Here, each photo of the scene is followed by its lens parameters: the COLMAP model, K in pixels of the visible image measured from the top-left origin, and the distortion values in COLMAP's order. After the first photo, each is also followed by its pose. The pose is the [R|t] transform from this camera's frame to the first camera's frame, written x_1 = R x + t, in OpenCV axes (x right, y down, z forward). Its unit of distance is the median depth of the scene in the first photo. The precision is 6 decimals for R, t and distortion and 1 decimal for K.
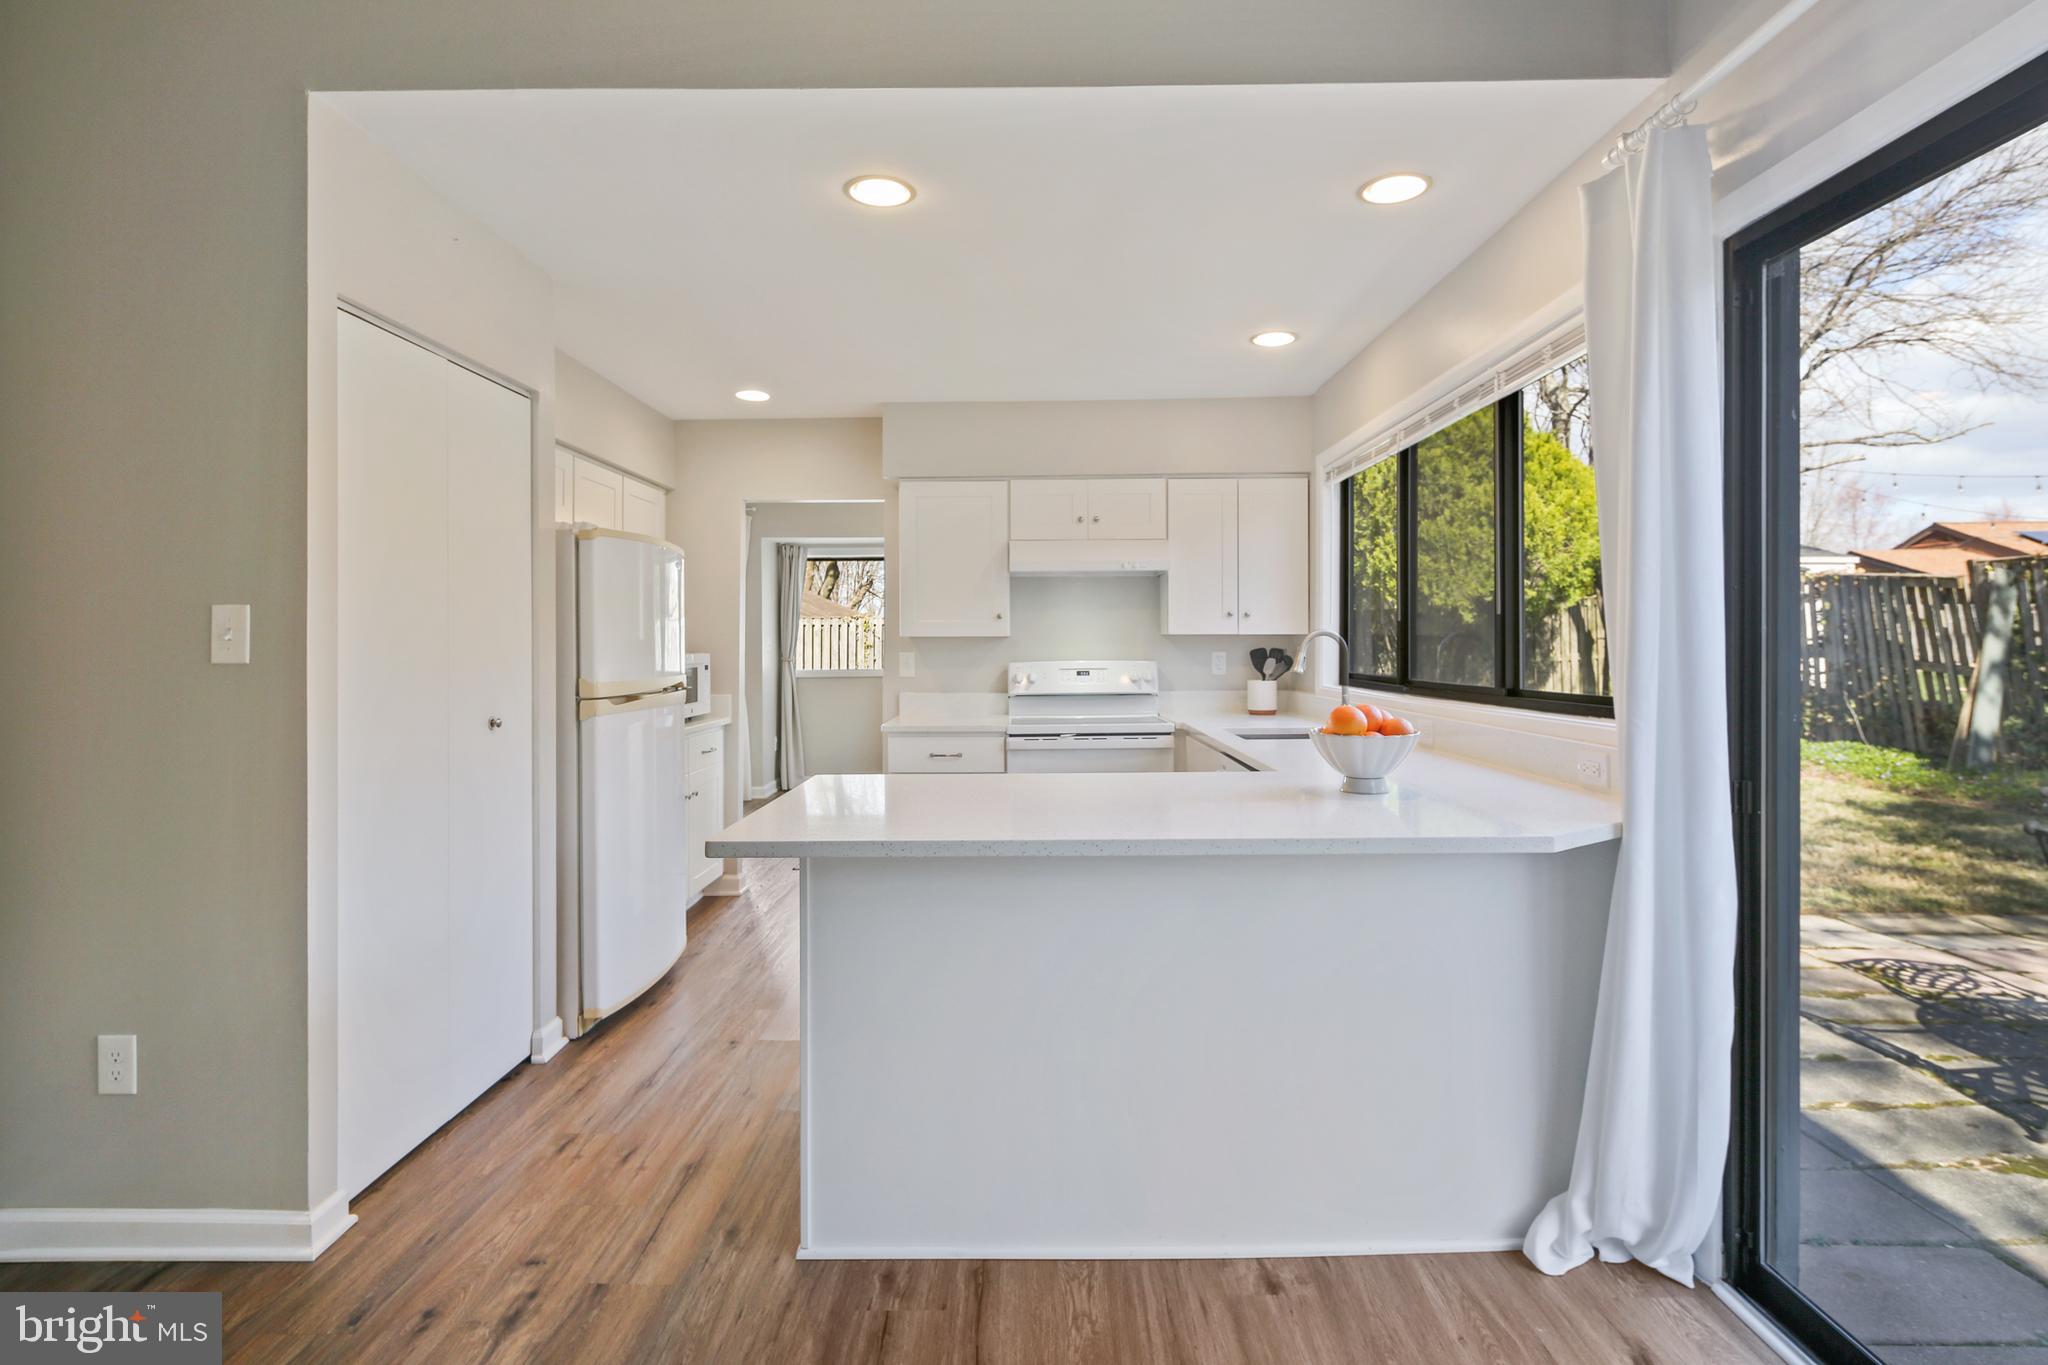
lens RADIAL K [[1004.6, 0, 1018.8], [0, 1004.6, 641.9], [0, 0, 1]] dist [0.000293, -0.000390]
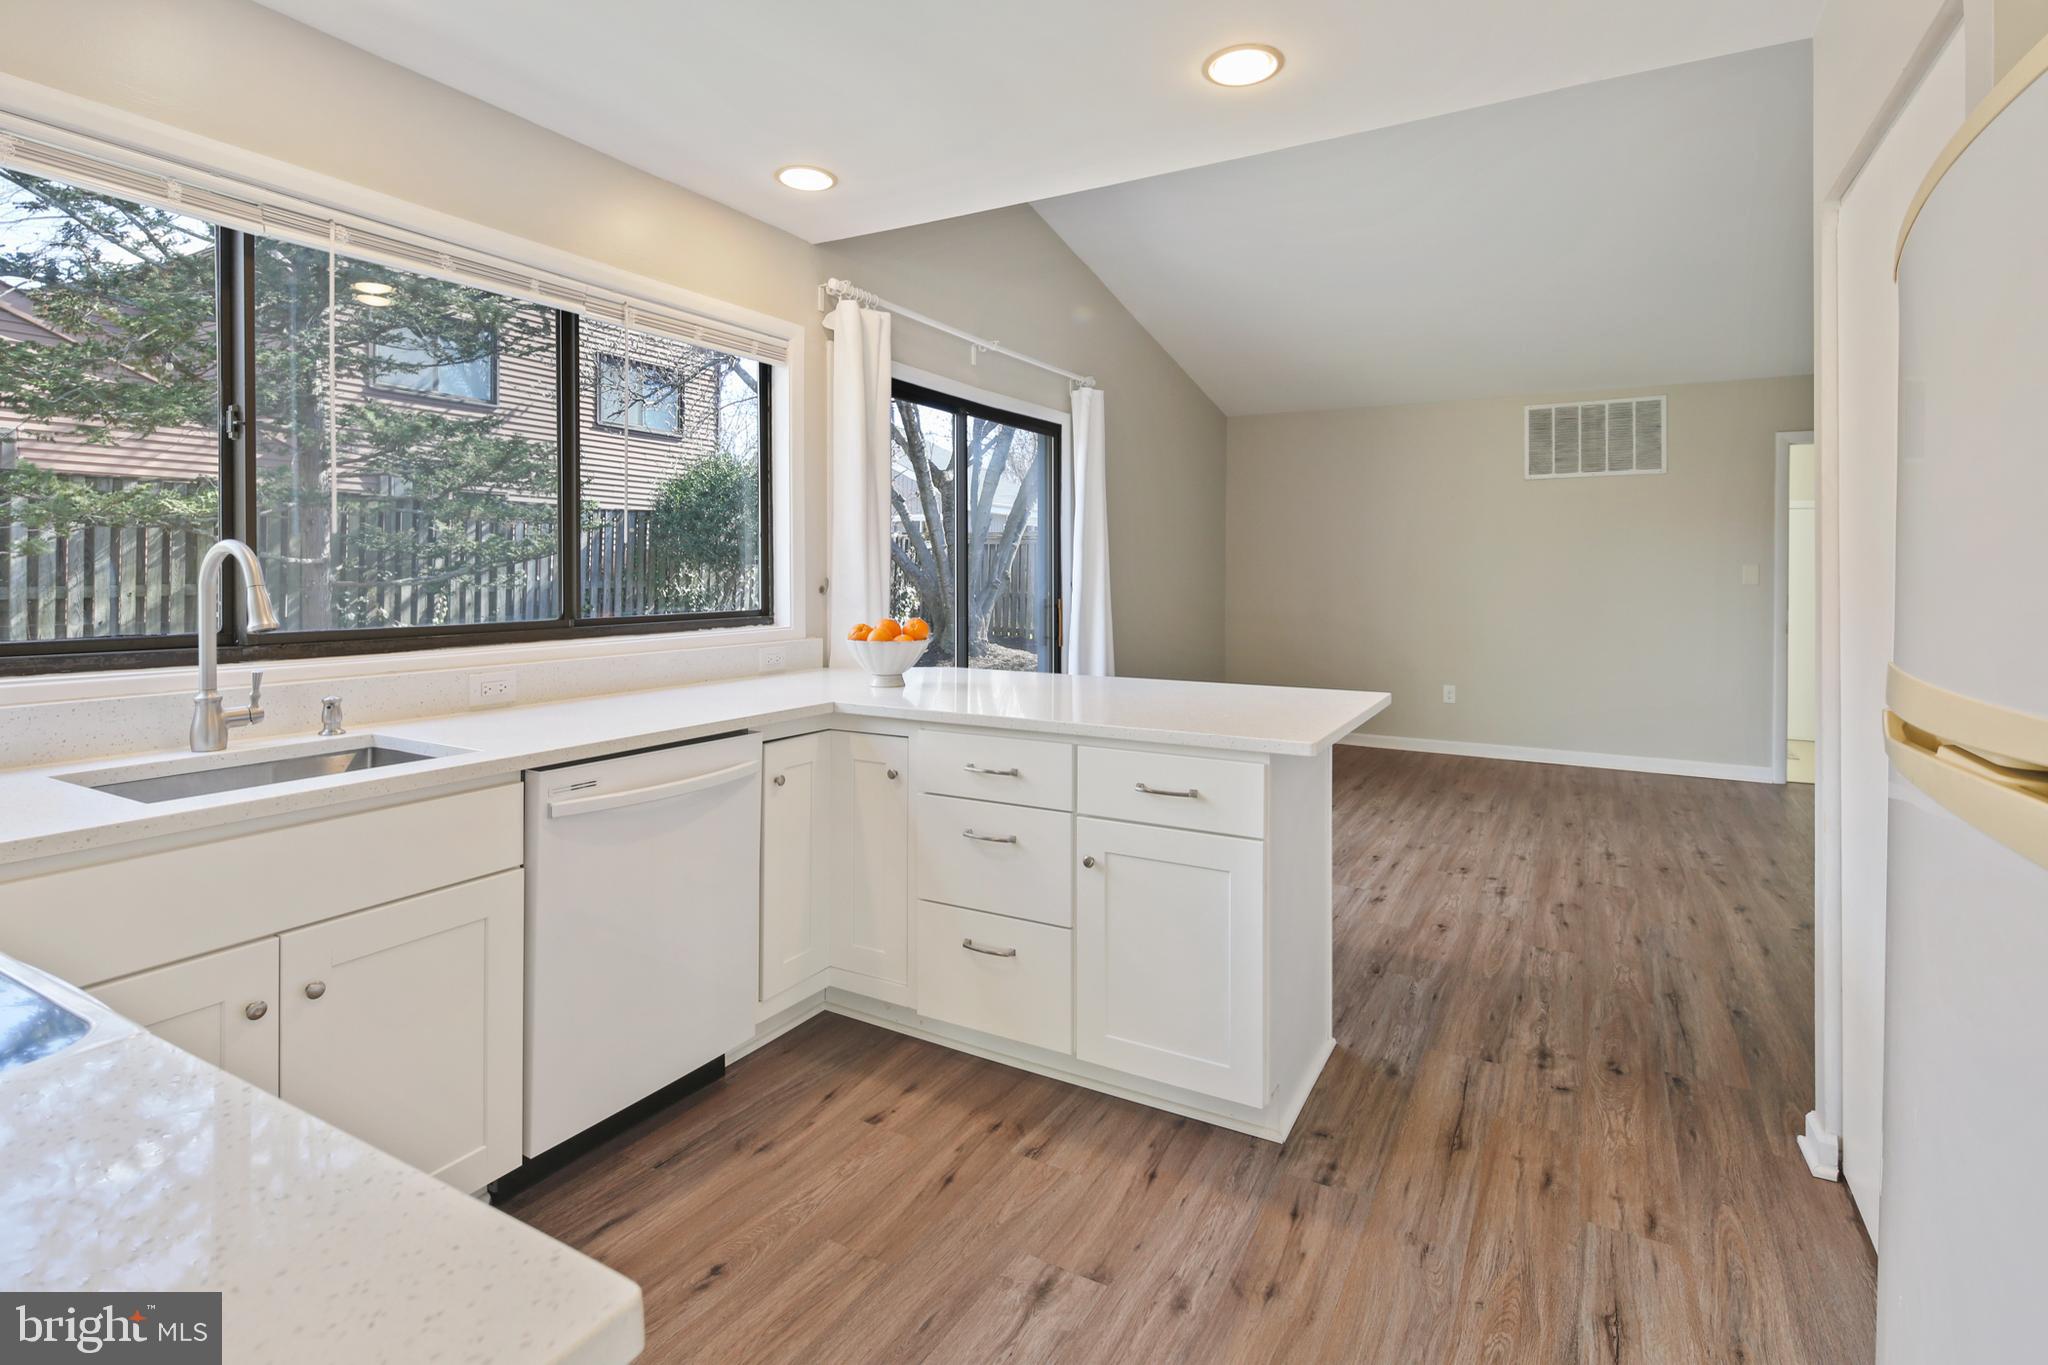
lens RADIAL K [[997.7, 0, 1019.9], [0, 997.7, 567.9], [0, 0, 1]] dist [0.001849, -0.000008]
pose [[-0.875897, 0.006104, 0.482460, -0.225333], [0.000881, 0.999939, -0.011051, 0.005313], [-0.482498, -0.009255, -0.875848, 1.072462]]
